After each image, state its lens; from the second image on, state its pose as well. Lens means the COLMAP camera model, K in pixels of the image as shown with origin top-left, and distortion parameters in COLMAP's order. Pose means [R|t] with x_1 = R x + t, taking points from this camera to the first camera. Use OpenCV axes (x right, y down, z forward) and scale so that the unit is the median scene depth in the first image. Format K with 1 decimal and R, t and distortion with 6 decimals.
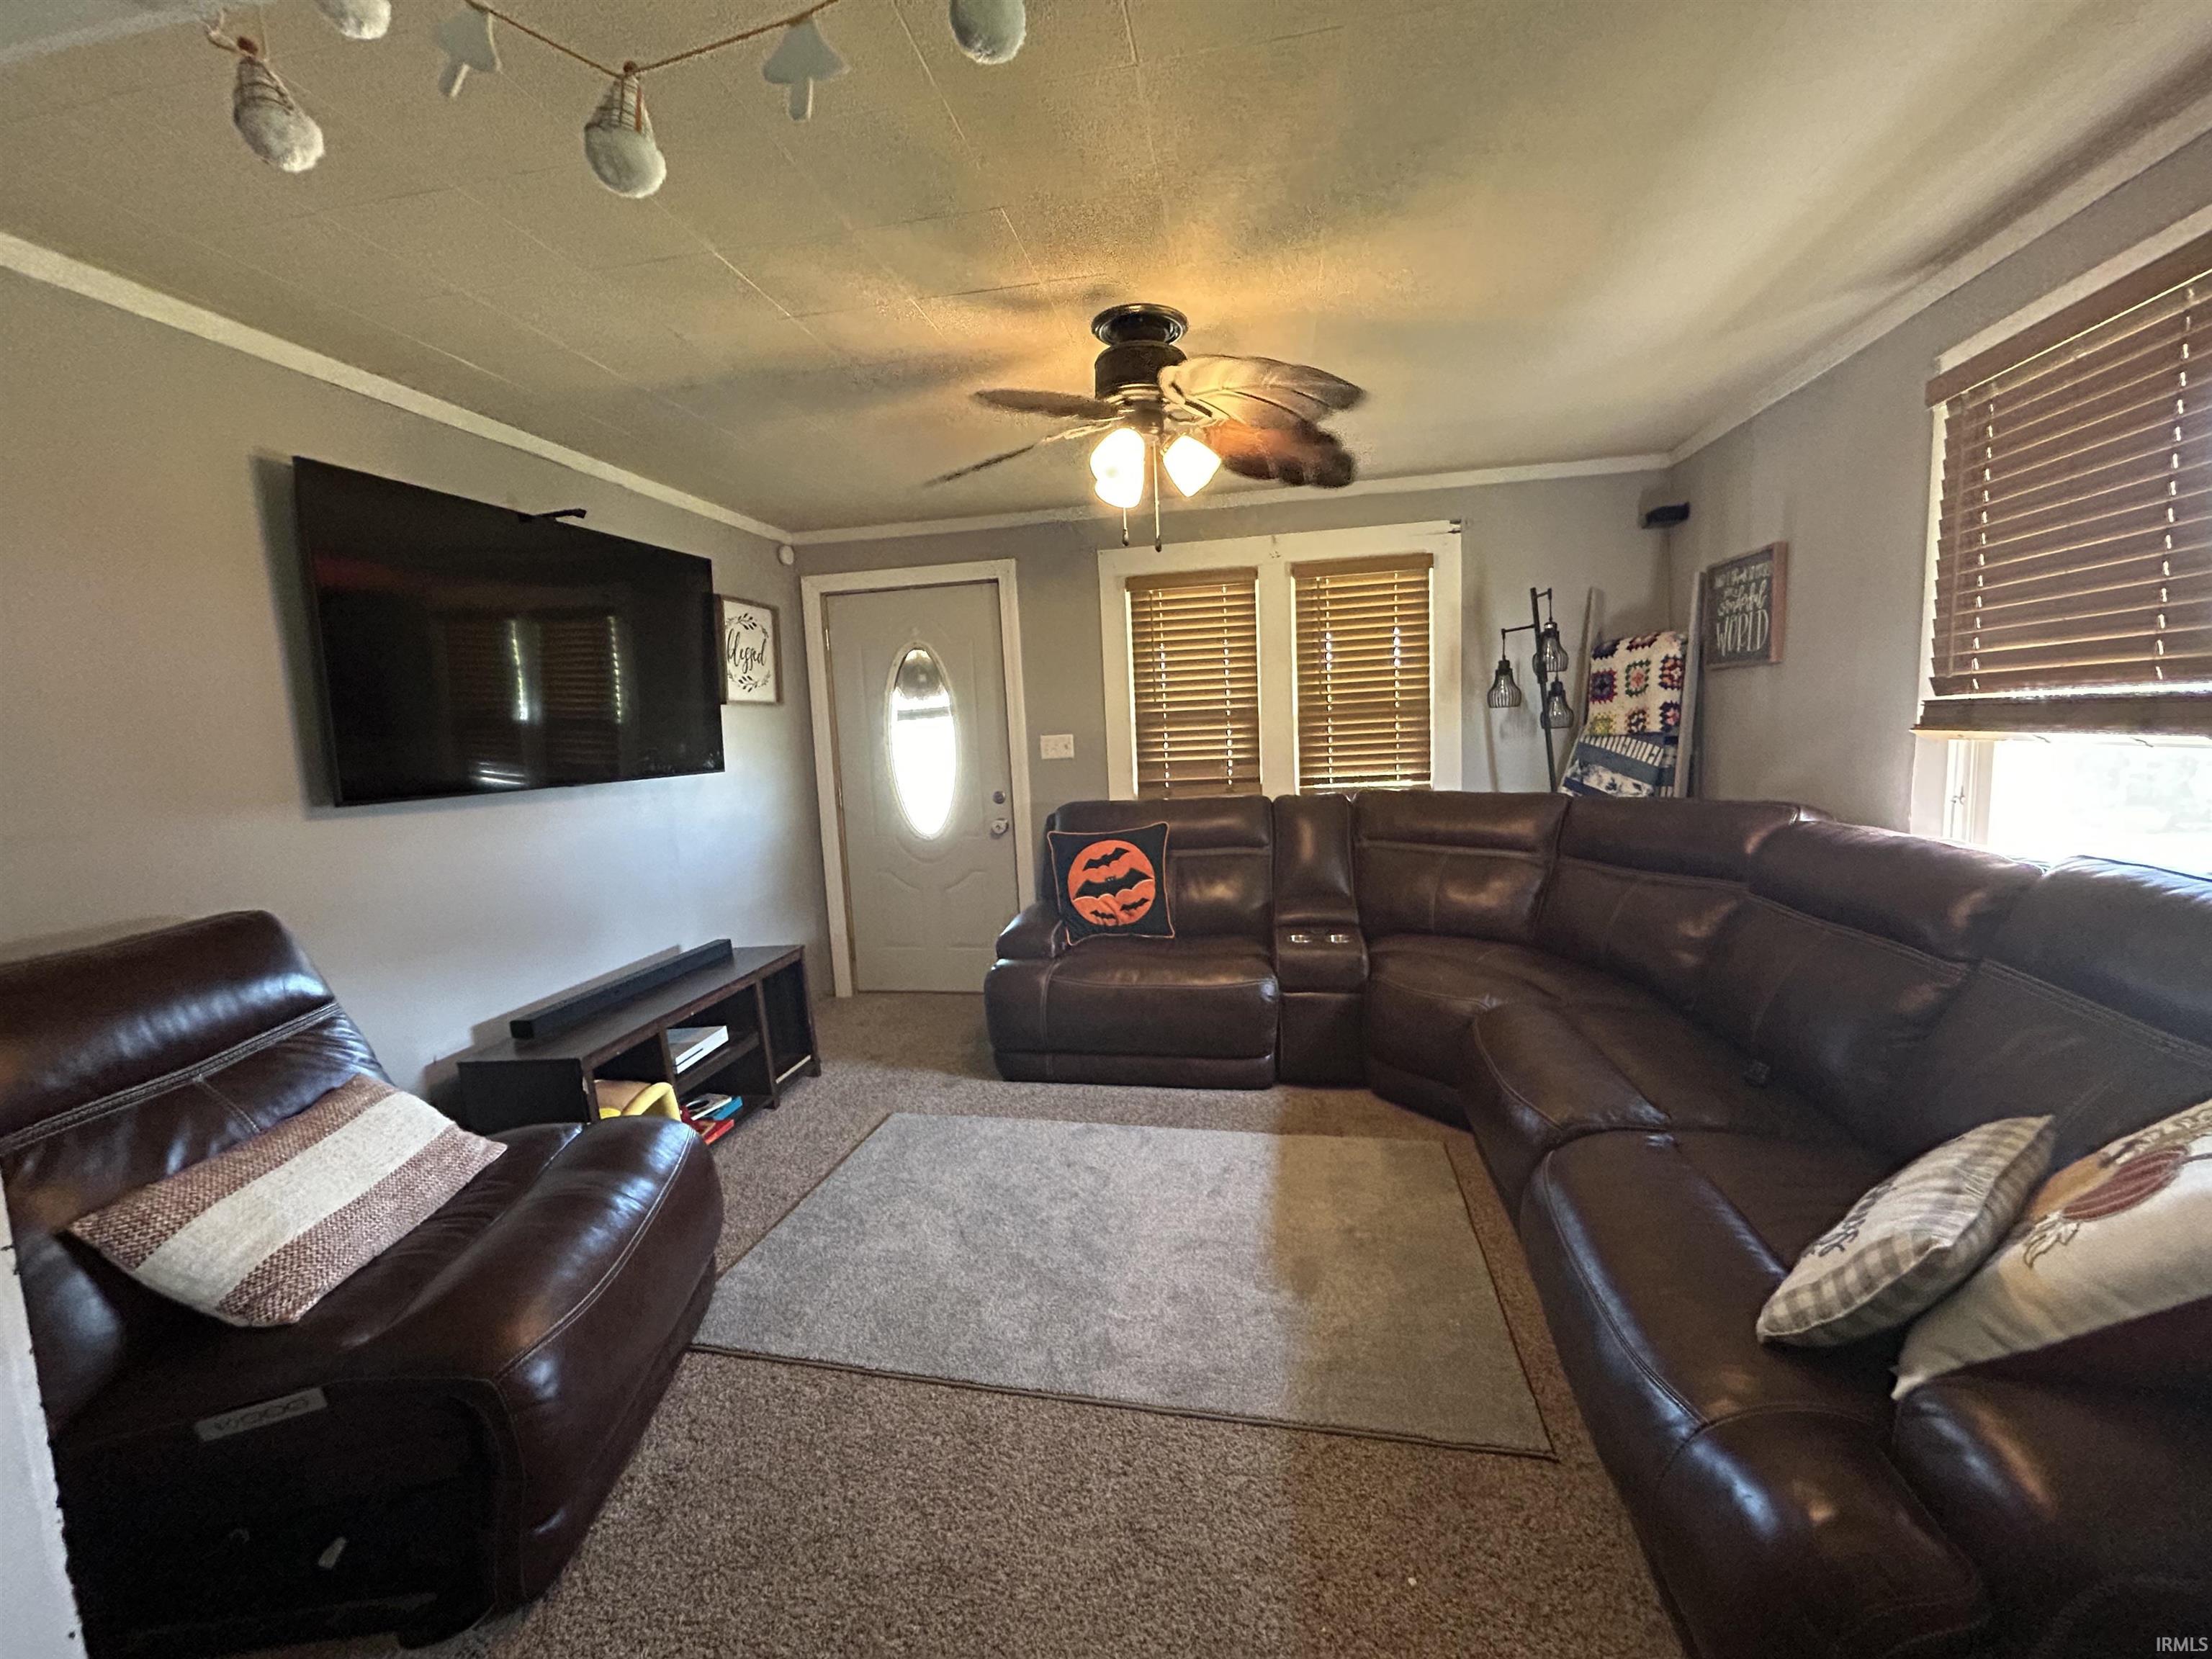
lens RADIAL K [[897.7, 0, 1115.6], [0, 897.7, 830.8], [0, 0, 1]] dist [0.001430, 0.000006]
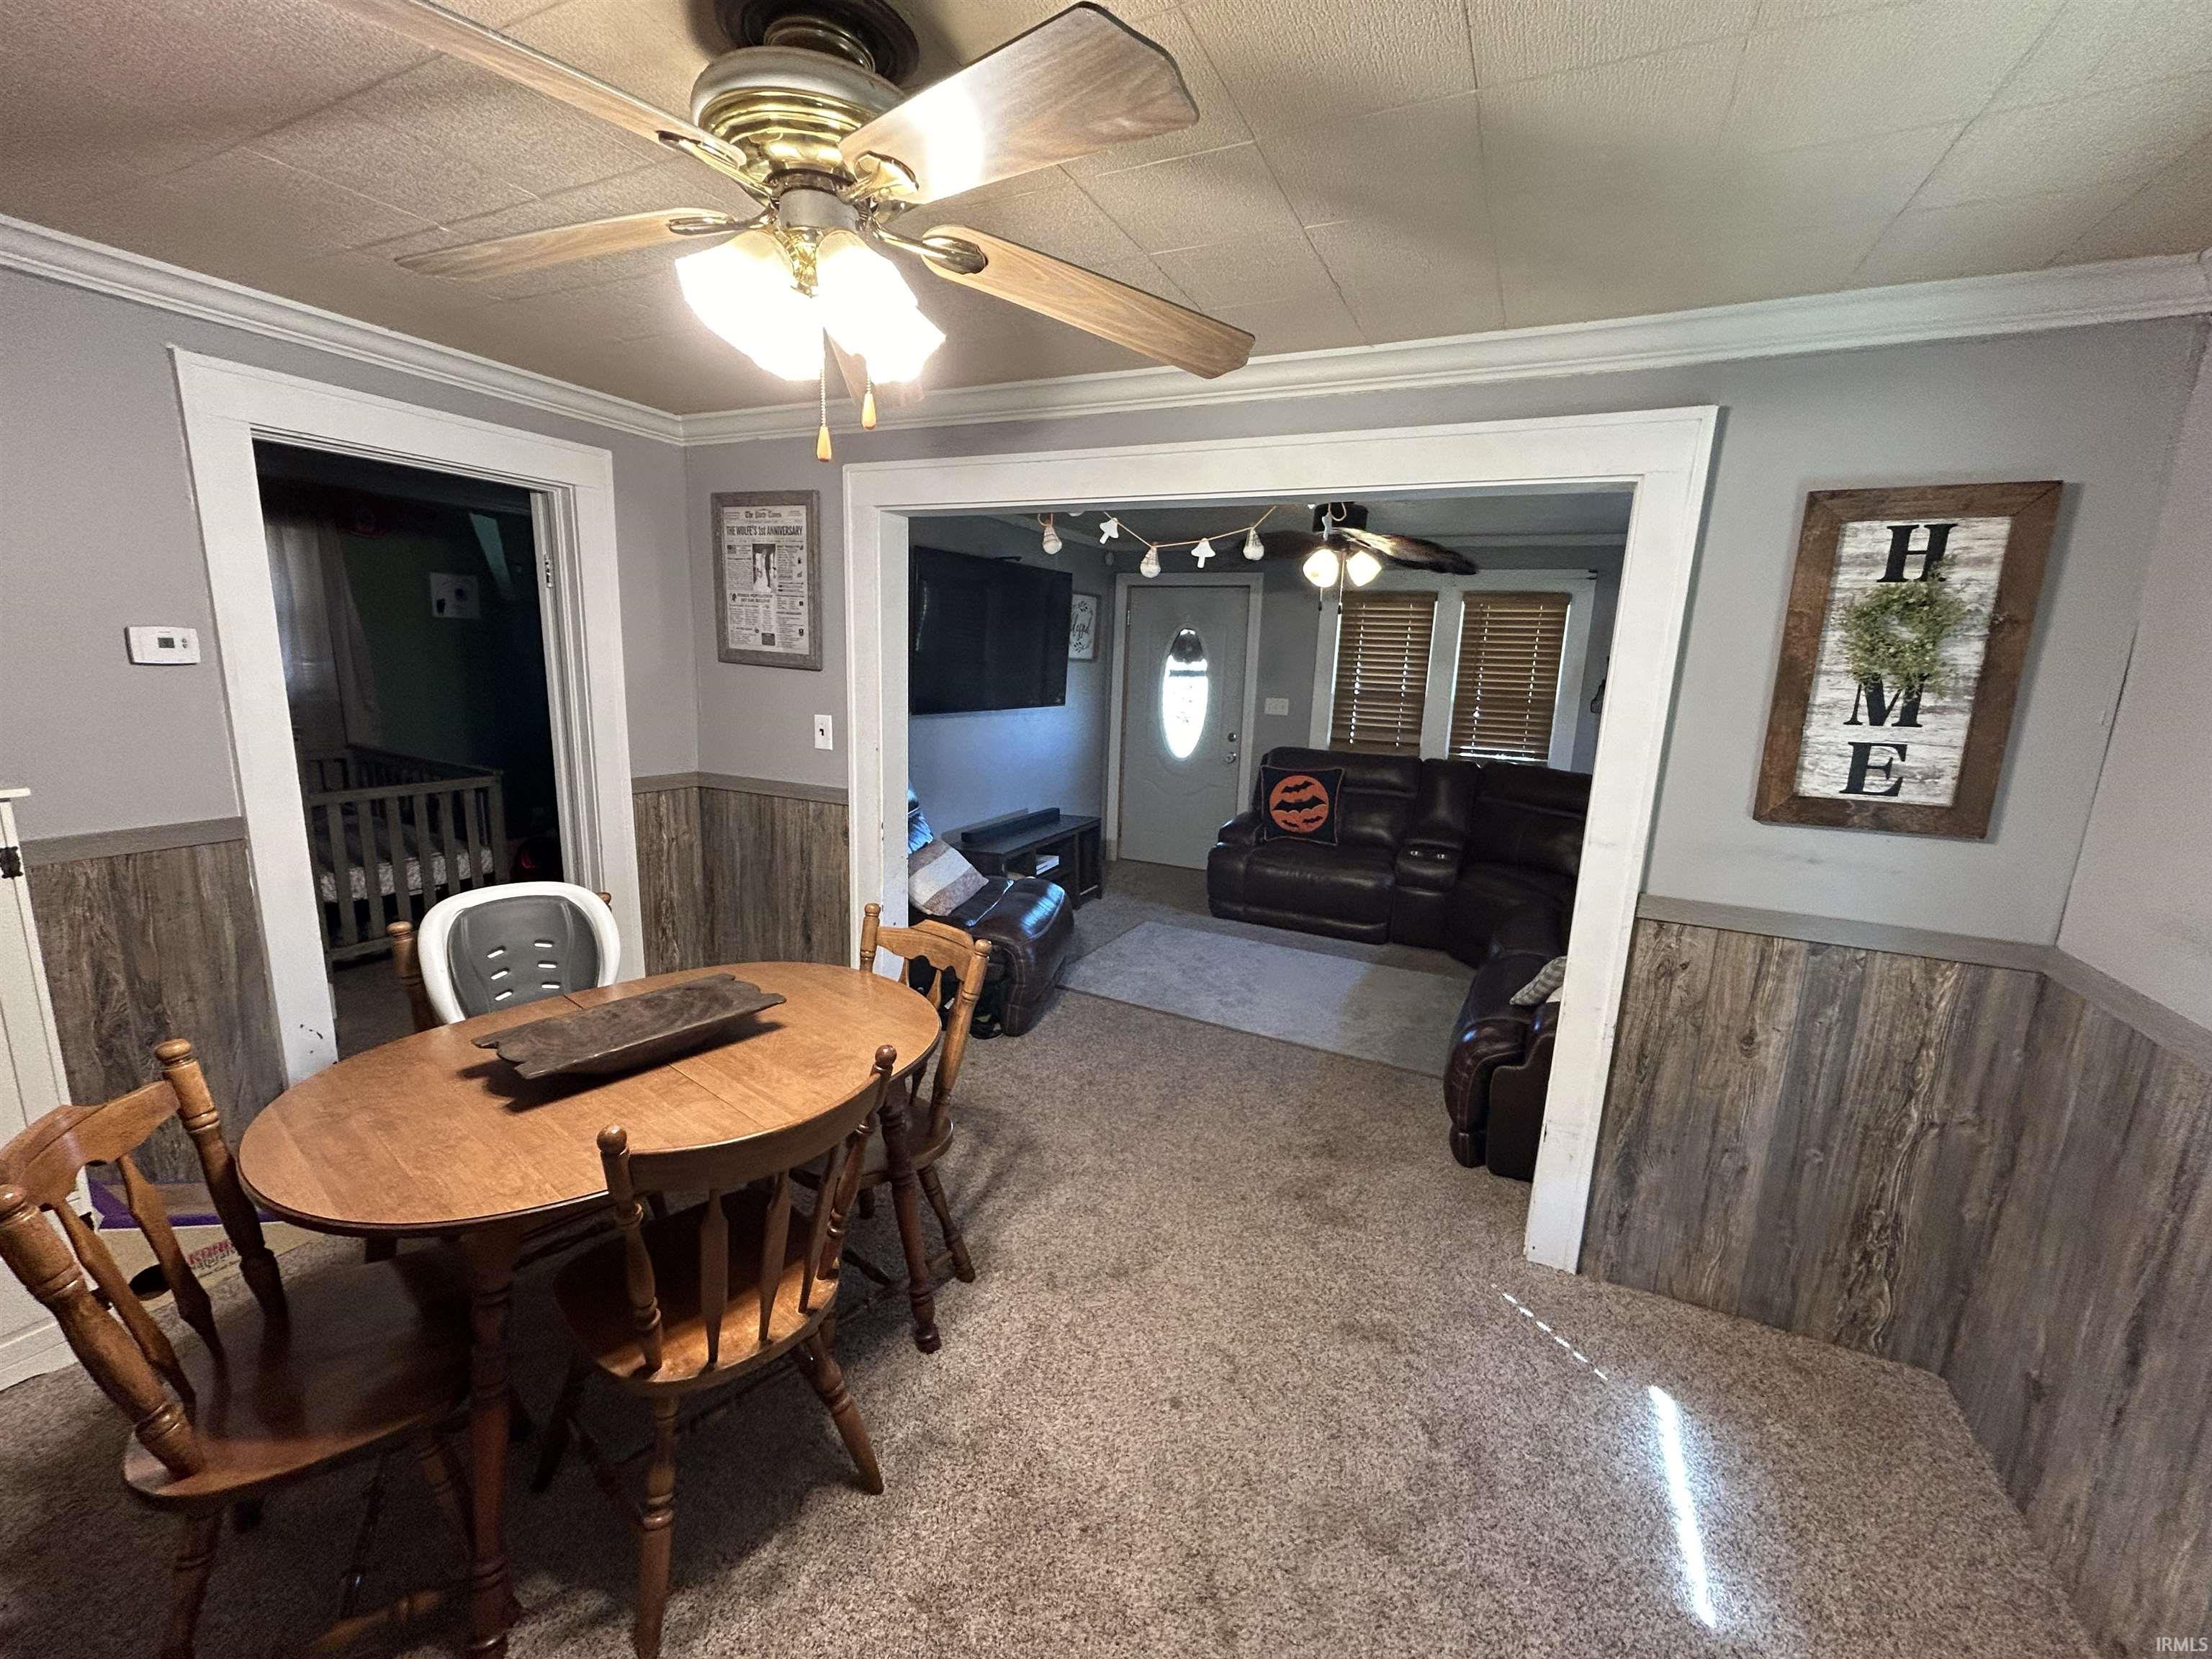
lens RADIAL K [[897.7, 0, 1116.5], [0, 897.7, 839.8], [0, 0, 1]] dist [0.001430, 0.000006]
pose [[0.962741, 0.133261, -0.235310, 0.061375], [-0.112000, 0.988503, 0.101575, -0.000736], [0.246141, -0.071436, 0.966598, -0.519829]]
